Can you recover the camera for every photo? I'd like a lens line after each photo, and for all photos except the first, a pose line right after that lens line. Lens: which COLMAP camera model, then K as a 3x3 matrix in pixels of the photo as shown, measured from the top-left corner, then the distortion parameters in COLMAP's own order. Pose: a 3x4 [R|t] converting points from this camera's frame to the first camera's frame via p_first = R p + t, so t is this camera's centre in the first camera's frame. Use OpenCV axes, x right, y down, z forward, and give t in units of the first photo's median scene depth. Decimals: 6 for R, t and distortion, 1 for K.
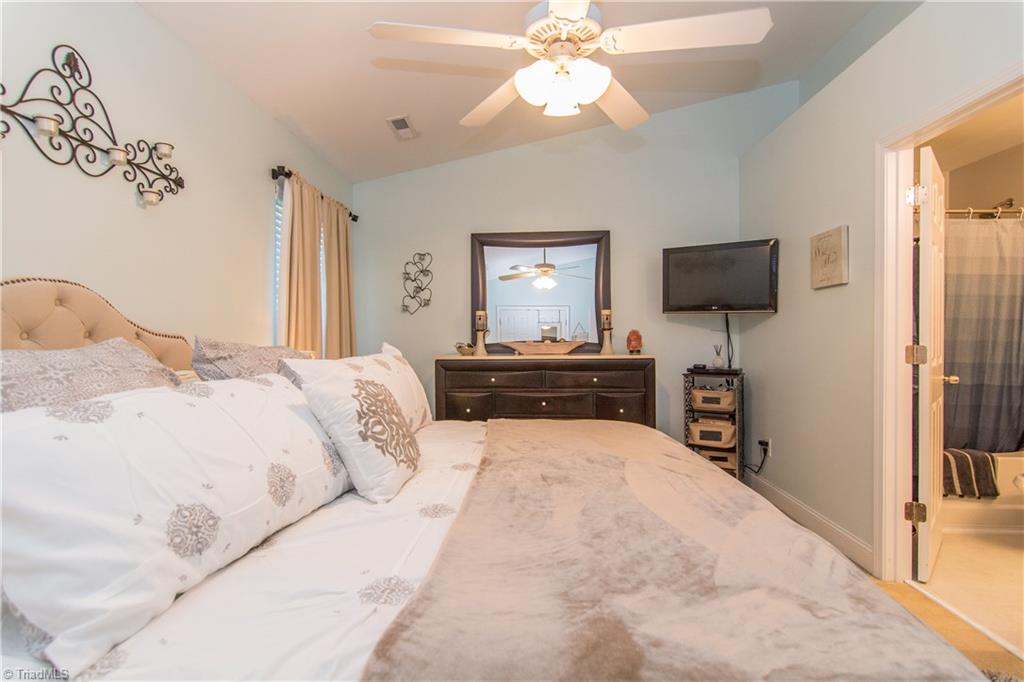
lens RADIAL K [[494.8, 0, 506.6], [0, 494.8, 339.9], [0, 0, 1]] dist [0.000144, 0.001379]
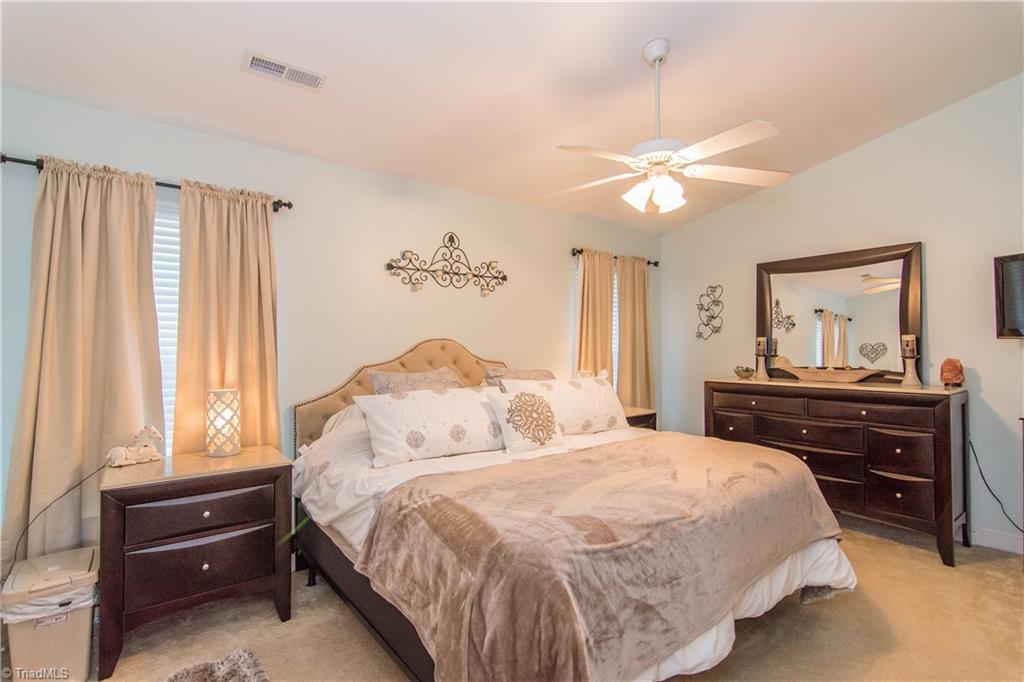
lens RADIAL K [[494.8, 0, 506.6], [0, 494.8, 339.9], [0, 0, 1]] dist [0.000144, 0.001379]
pose [[0.658735, -0.004761, -0.752360, 0.743093], [-0.008172, 0.999876, -0.013482, -0.065588], [0.752331, 0.015030, 0.658614, -0.204643]]
